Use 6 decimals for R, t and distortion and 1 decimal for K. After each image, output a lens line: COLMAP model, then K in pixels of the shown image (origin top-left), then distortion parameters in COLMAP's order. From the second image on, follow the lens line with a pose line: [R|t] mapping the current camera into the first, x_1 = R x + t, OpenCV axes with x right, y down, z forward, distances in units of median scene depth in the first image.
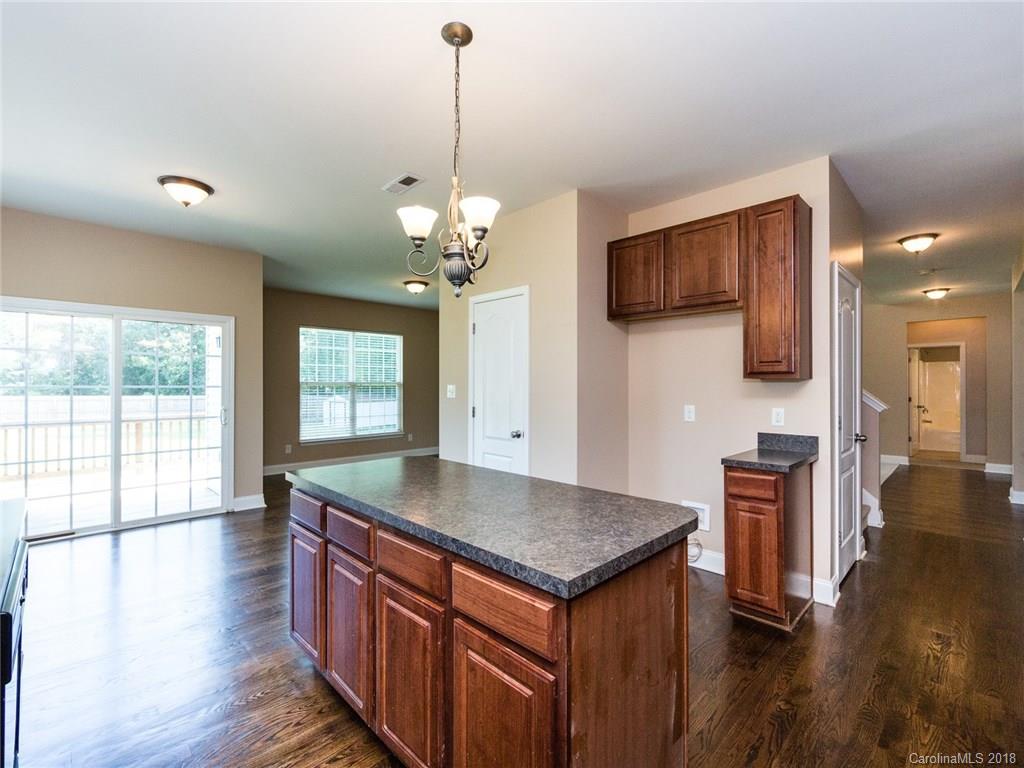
lens RADIAL K [[459.9, 0, 514.7], [0, 459.9, 385.9], [0, 0, 1]] dist [-0.000857, -0.000227]
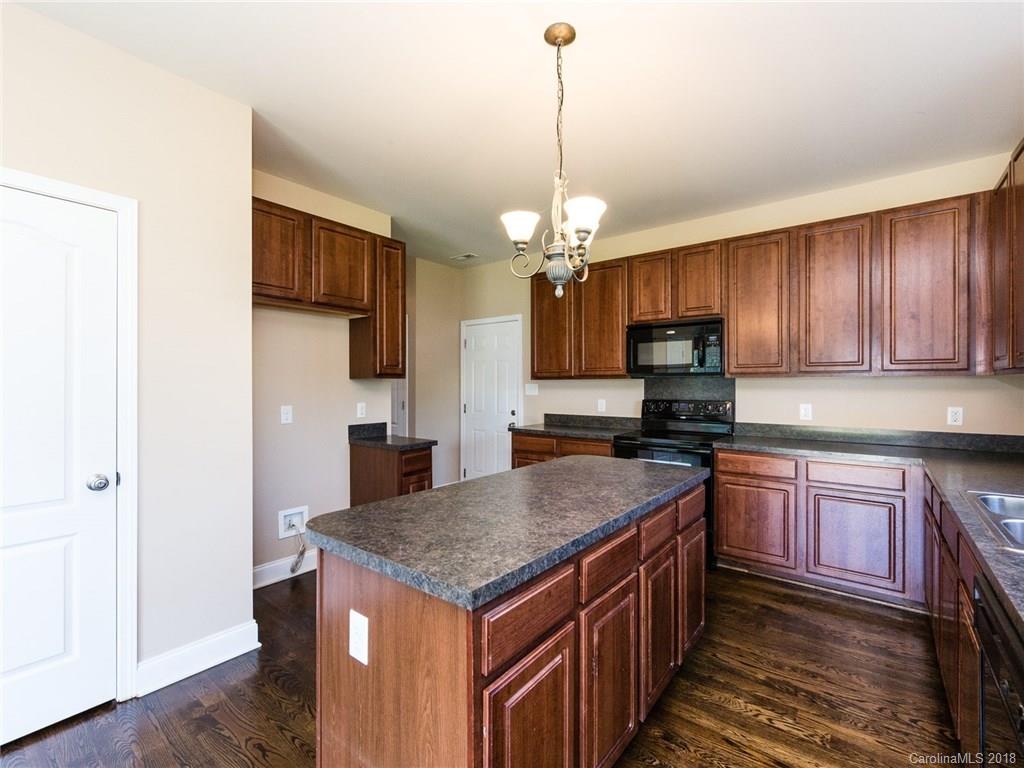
lens RADIAL K [[459.9, 0, 508.5], [0, 459.9, 381.6], [0, 0, 1]] dist [-0.000857, -0.000227]
pose [[-0.117521, 0.000637, 0.993070, -0.914000], [-0.003896, 0.999992, -0.001103, -0.012219], [-0.993063, -0.003999, -0.117517, 1.033909]]
